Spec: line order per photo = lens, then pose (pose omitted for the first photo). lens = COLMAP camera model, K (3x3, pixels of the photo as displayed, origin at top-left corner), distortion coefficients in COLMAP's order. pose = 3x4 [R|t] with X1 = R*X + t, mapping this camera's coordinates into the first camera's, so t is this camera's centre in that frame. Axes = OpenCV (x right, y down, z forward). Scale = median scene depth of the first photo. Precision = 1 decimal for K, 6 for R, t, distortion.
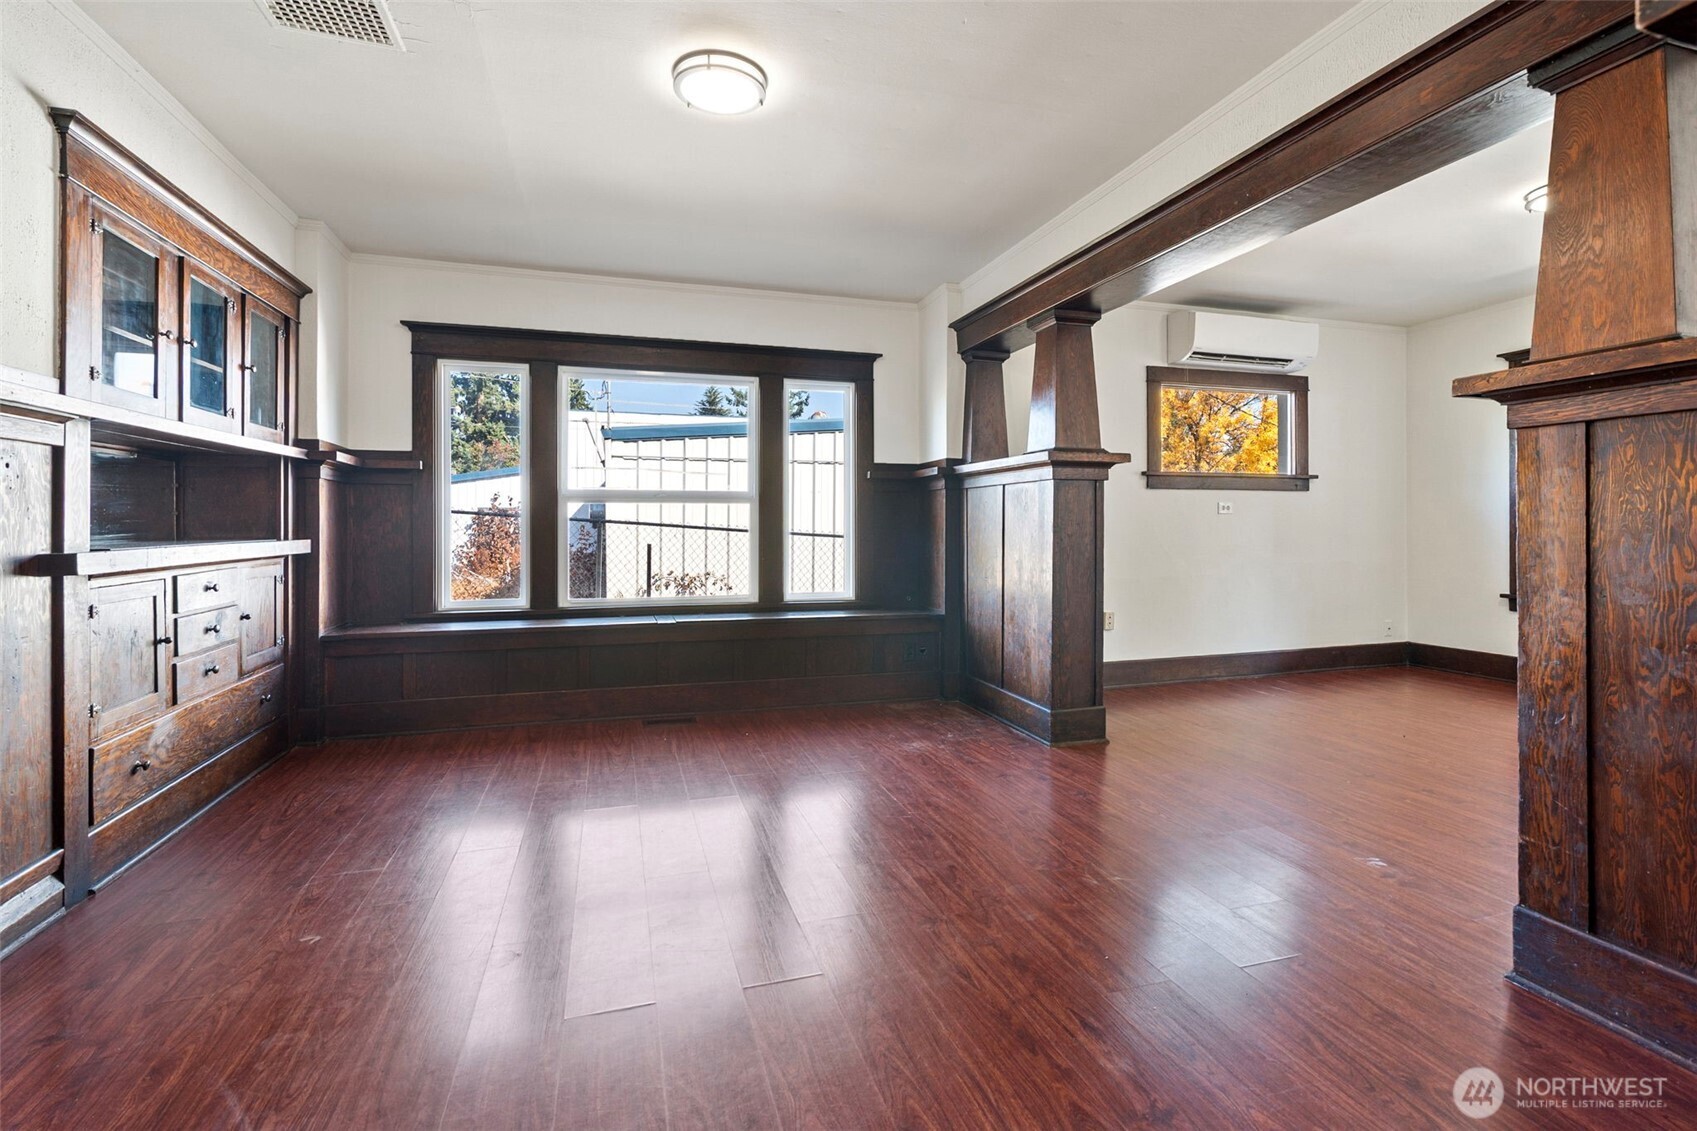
lens RADIAL K [[799.3, 0, 846.0], [0, 799.3, 517.4], [0, 0, 1]] dist [-0.000035, -0.000304]
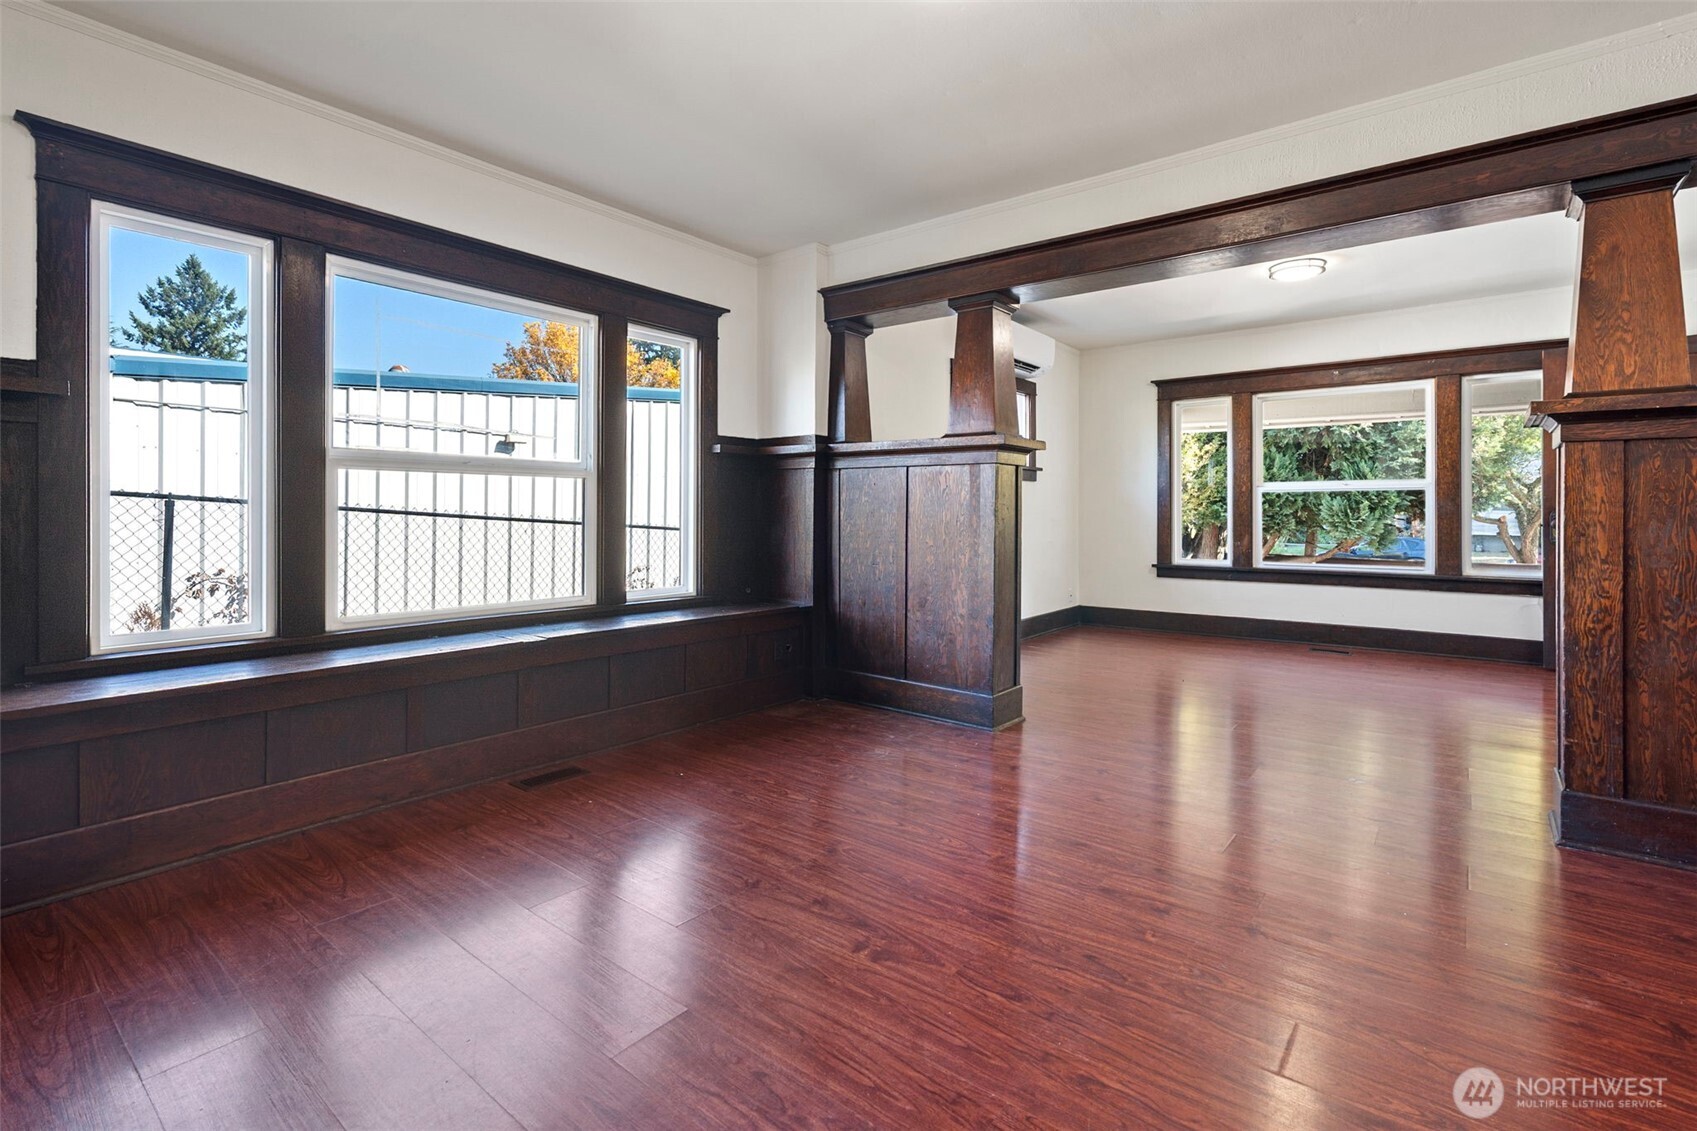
lens RADIAL K [[799.3, 0, 868.6], [0, 799.3, 508.9], [0, 0, 1]] dist [-0.000035, -0.000304]
pose [[0.818441, 0.007672, 0.574540, -0.412825], [-0.013602, 0.999889, 0.006025, 0.005023], [-0.574430, -0.012746, 0.818455, 0.254620]]
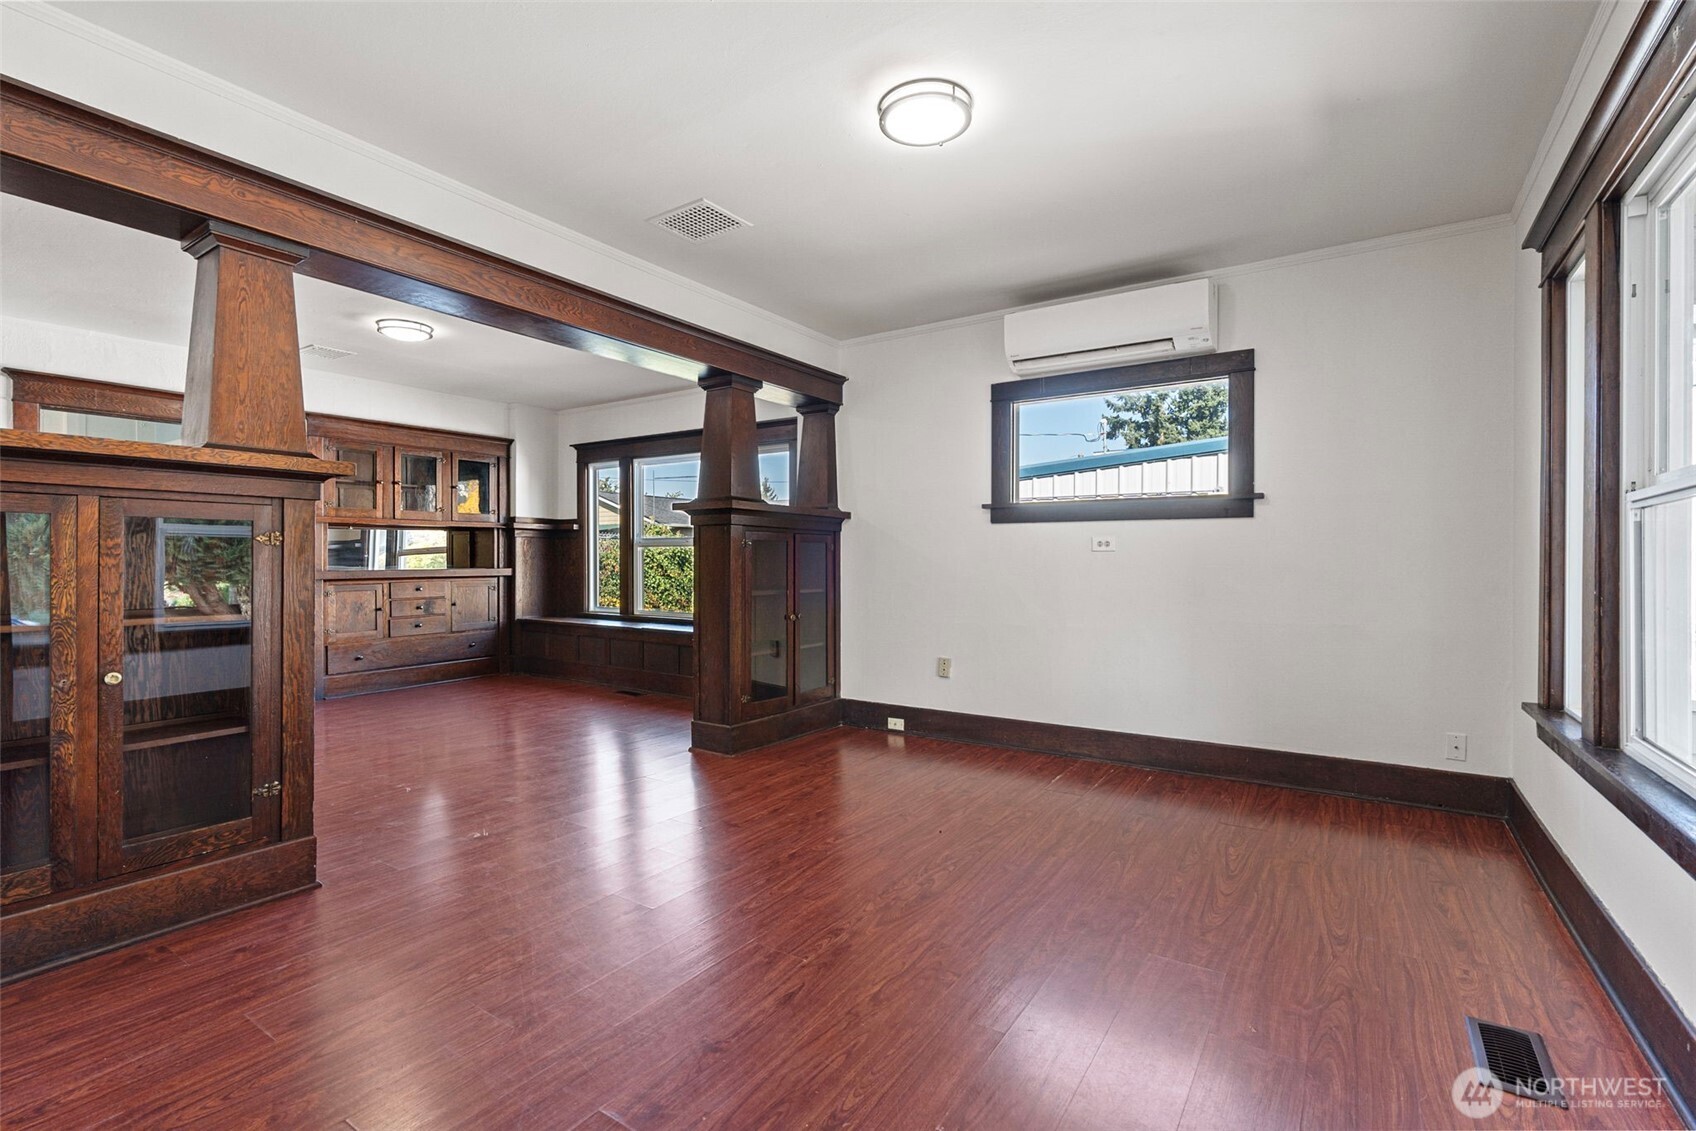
lens RADIAL K [[756.0, 0, 848.7], [0, 756.0, 563.0], [0, 0, 1]] dist [0.002026, 0.000557]
pose [[0.626837, 0.008294, -0.779106, 1.215174], [0.005332, 0.999874, 0.014934, -0.007845], [0.779132, -0.013515, 0.626714, 0.456256]]
